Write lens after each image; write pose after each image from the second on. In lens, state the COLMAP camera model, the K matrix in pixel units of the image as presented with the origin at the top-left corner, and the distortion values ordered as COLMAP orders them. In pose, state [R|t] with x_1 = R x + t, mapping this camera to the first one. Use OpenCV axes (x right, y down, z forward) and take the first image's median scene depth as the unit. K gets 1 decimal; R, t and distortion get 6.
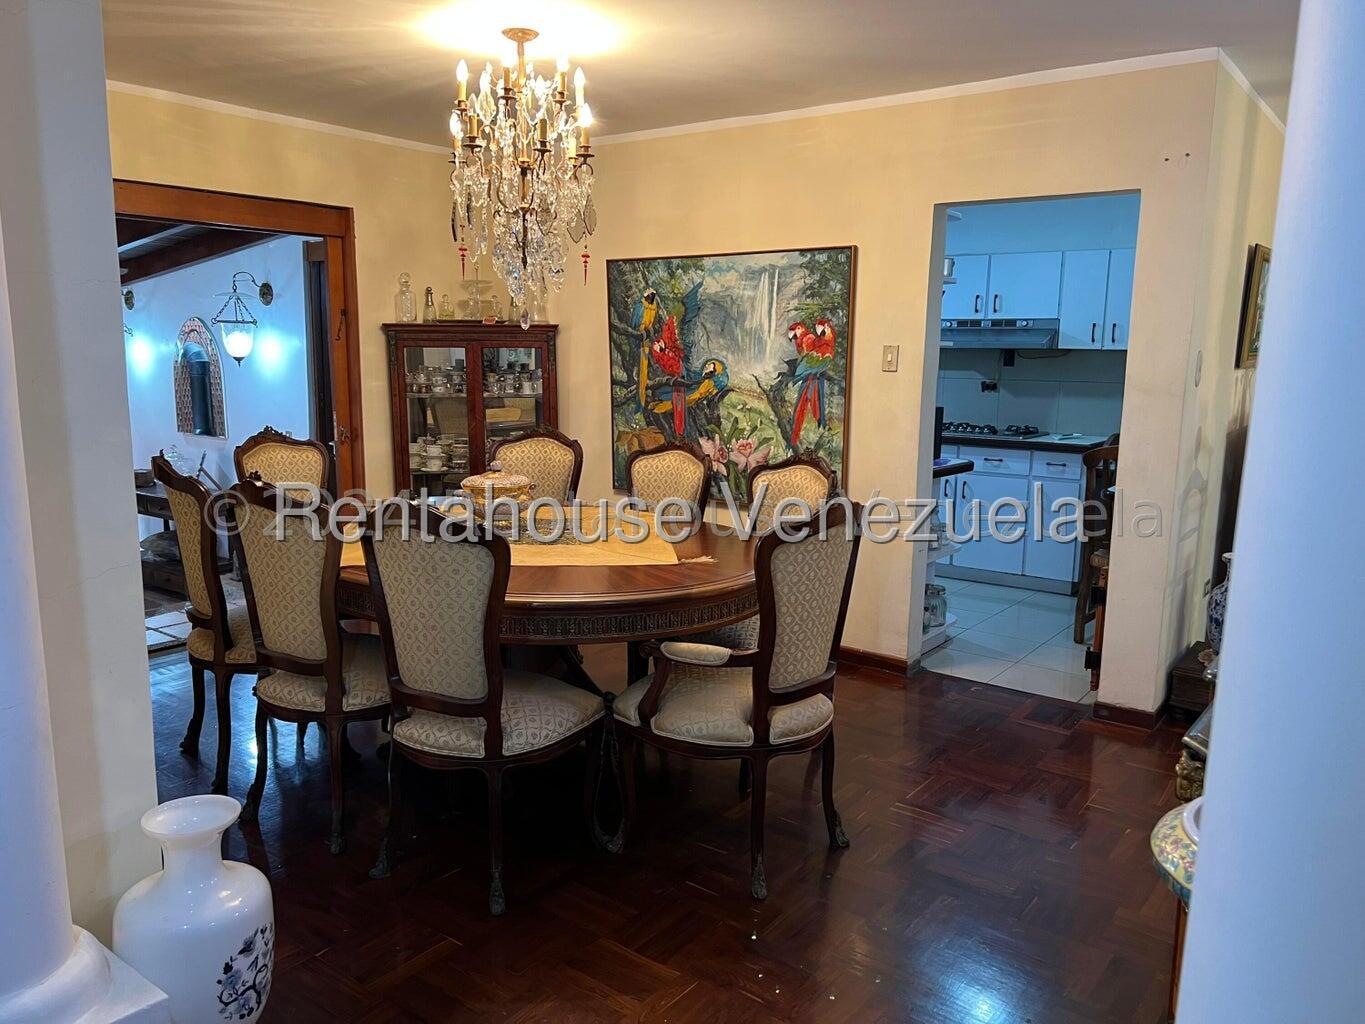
lens RADIAL K [[1025.7, 0, 680.5], [0, 1025.7, 512.3], [0, 0, 1]] dist [0.042386, -0.037206]
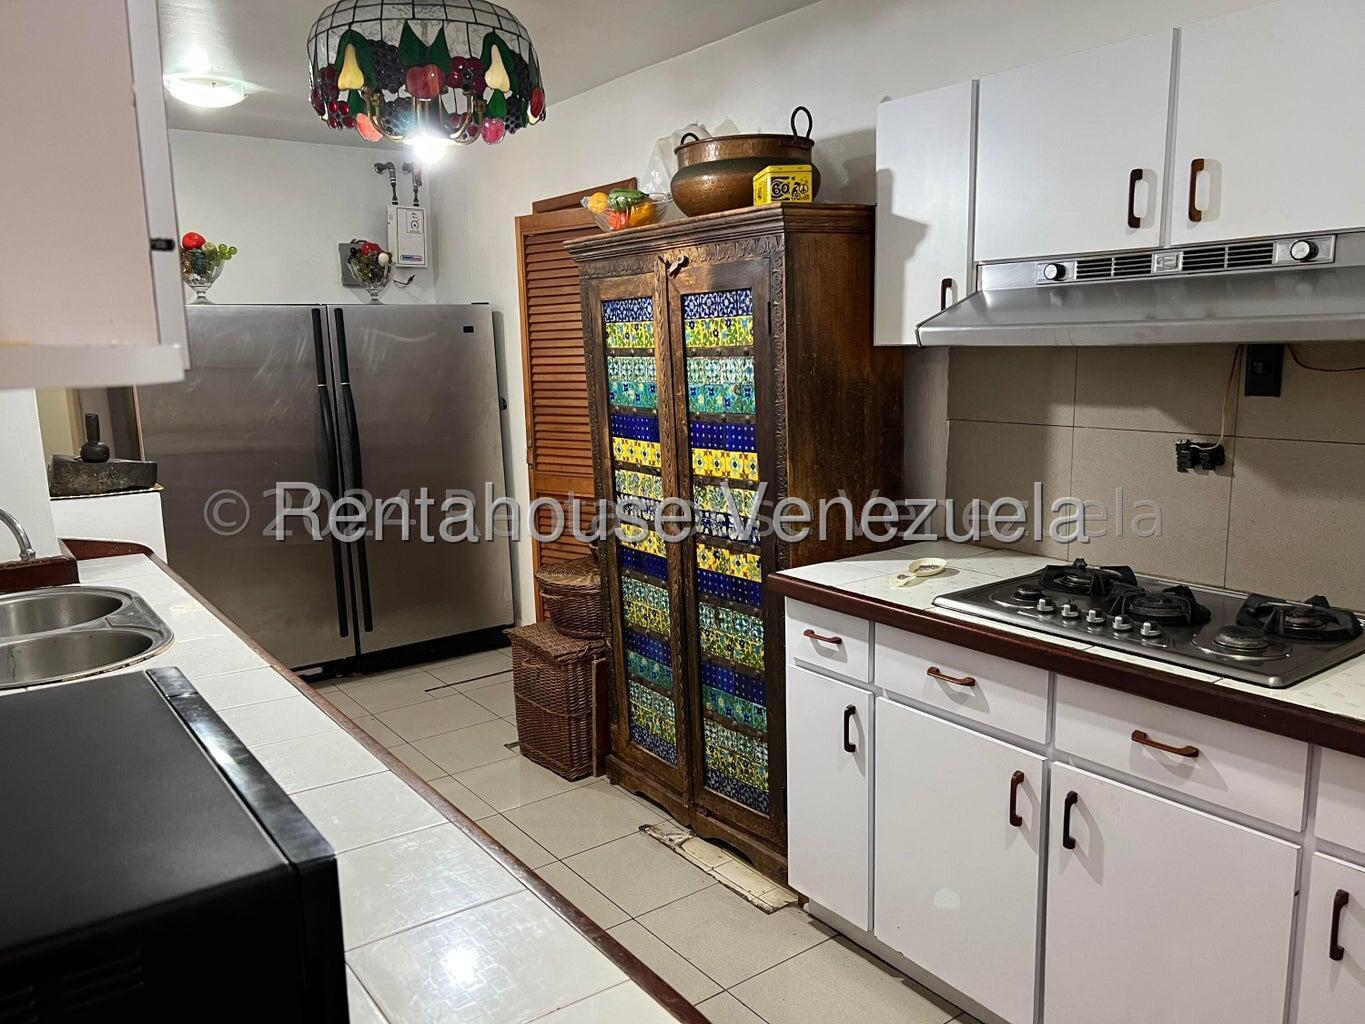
lens RADIAL K [[1025.7, 0, 695.0], [0, 1025.7, 509.6], [0, 0, 1]] dist [0.042386, -0.037206]
pose [[0.956300, 0.010577, -0.292198, 0.254697], [-0.008376, 0.999926, 0.008782, -0.112516], [0.292269, -0.005950, 0.956318, 0.672054]]
